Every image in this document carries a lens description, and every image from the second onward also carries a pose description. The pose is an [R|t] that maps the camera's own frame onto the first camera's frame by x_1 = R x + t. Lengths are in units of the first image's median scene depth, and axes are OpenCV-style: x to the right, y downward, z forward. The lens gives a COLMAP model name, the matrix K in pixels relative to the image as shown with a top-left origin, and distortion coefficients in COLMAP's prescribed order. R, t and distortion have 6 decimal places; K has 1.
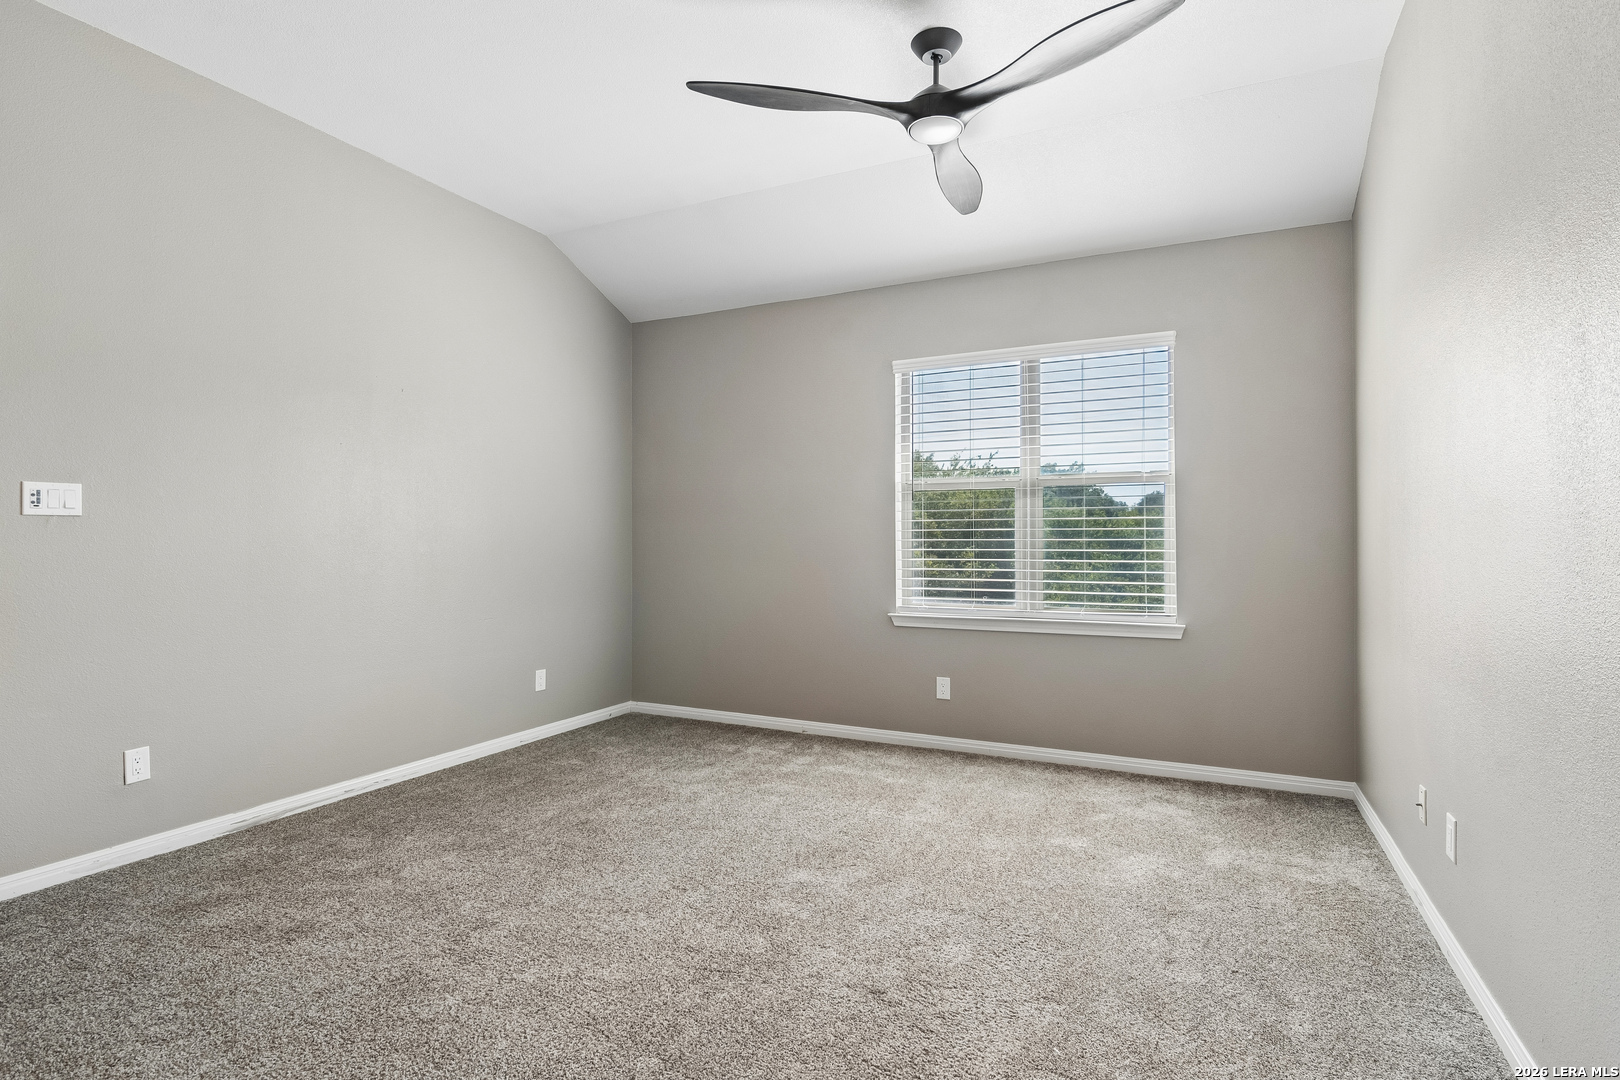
lens RADIAL K [[799.2, 0, 813.8], [0, 799.2, 531.7], [0, 0, 1]] dist [-0.014809, 0.000013]
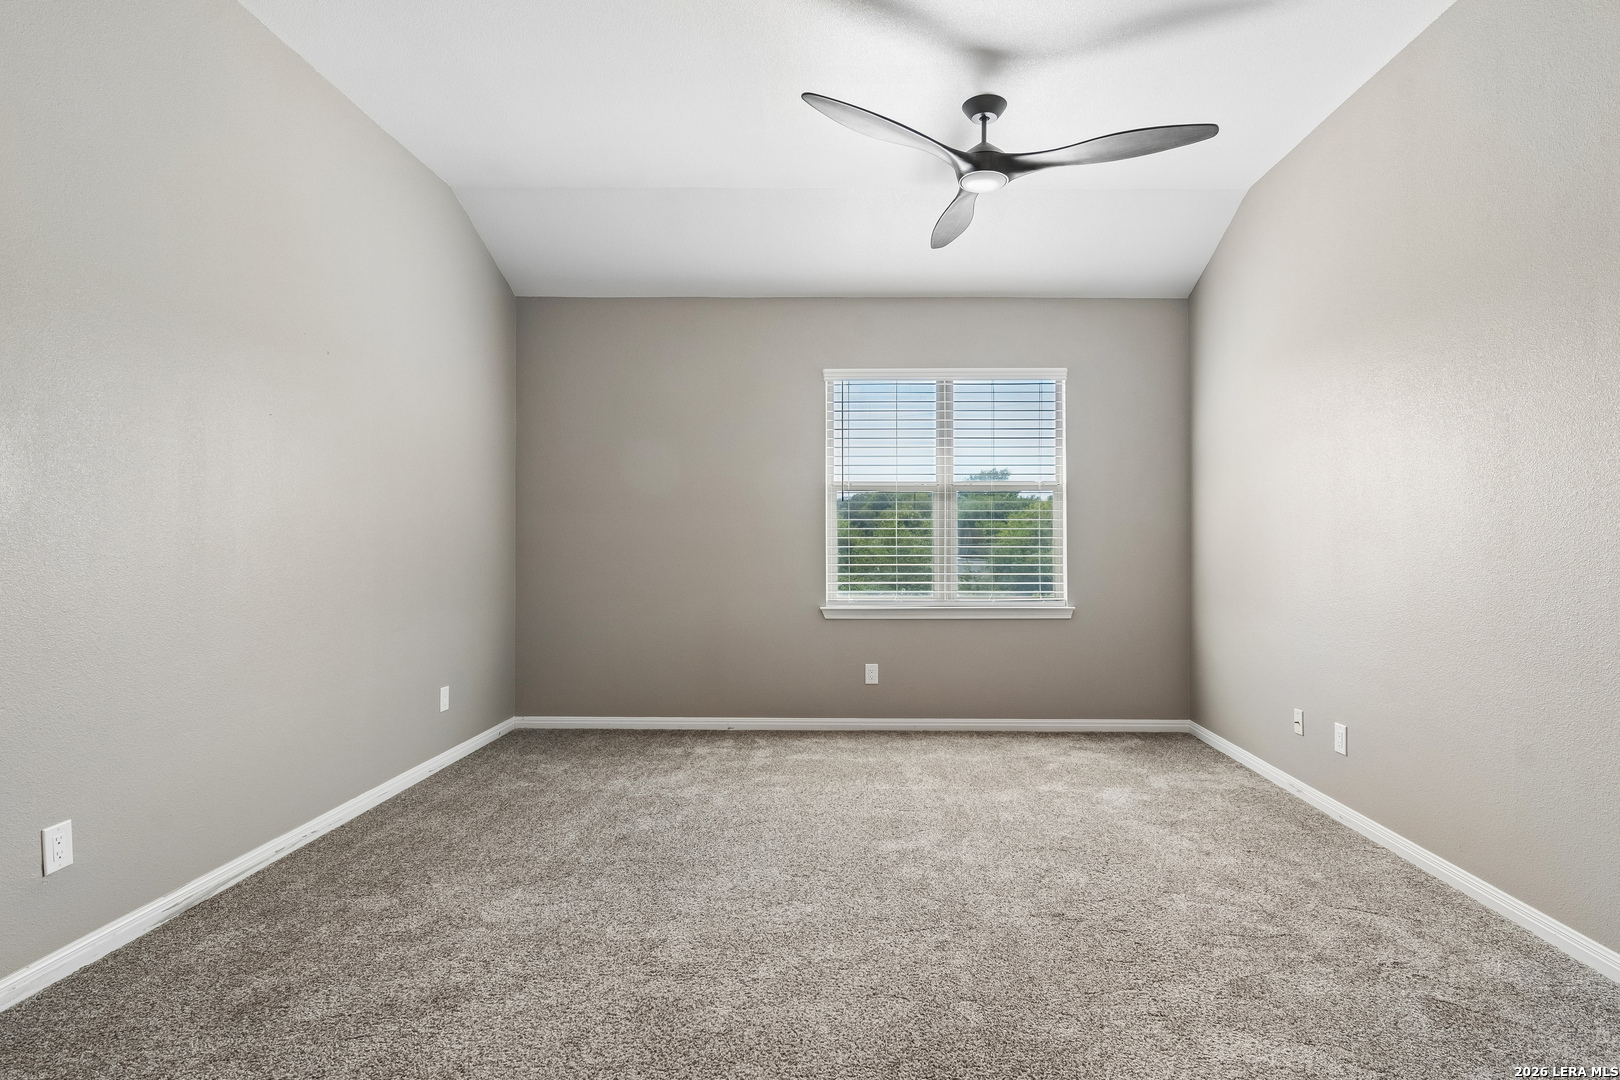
lens RADIAL K [[801.7, 0, 853.5], [0, 801.7, 527.9], [0, 0, 1]] dist [-0.011627, -0.001417]
pose [[0.901871, 0.007177, 0.431946, -0.385507], [-0.004799, 0.999967, -0.006594, 0.004472], [-0.431979, 0.003874, 0.901875, 0.027161]]
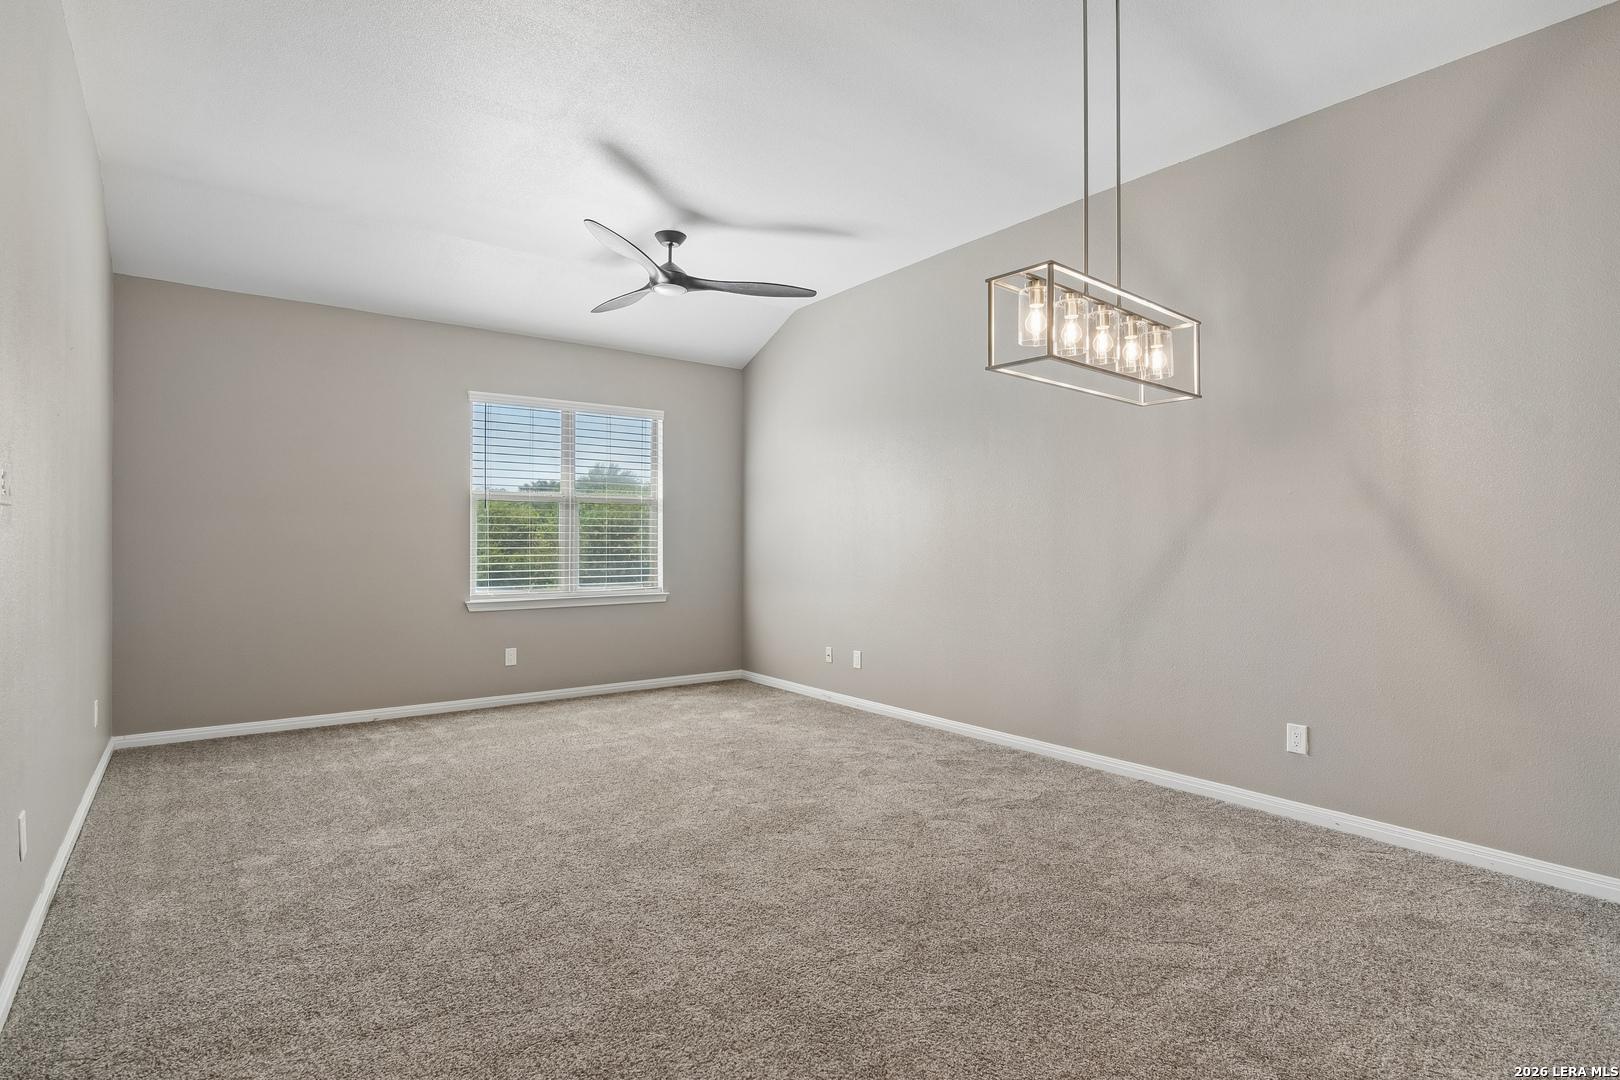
lens RADIAL K [[812.4, 0, 817.2], [0, 812.4, 532.0], [0, 0, 1]] dist [-0.009811, -0.000791]
pose [[0.444944, 0.011829, 0.895480, -0.899158], [-0.008385, 0.999924, -0.009043, 0.005546], [-0.895519, -0.003486, 0.445009, -0.013793]]
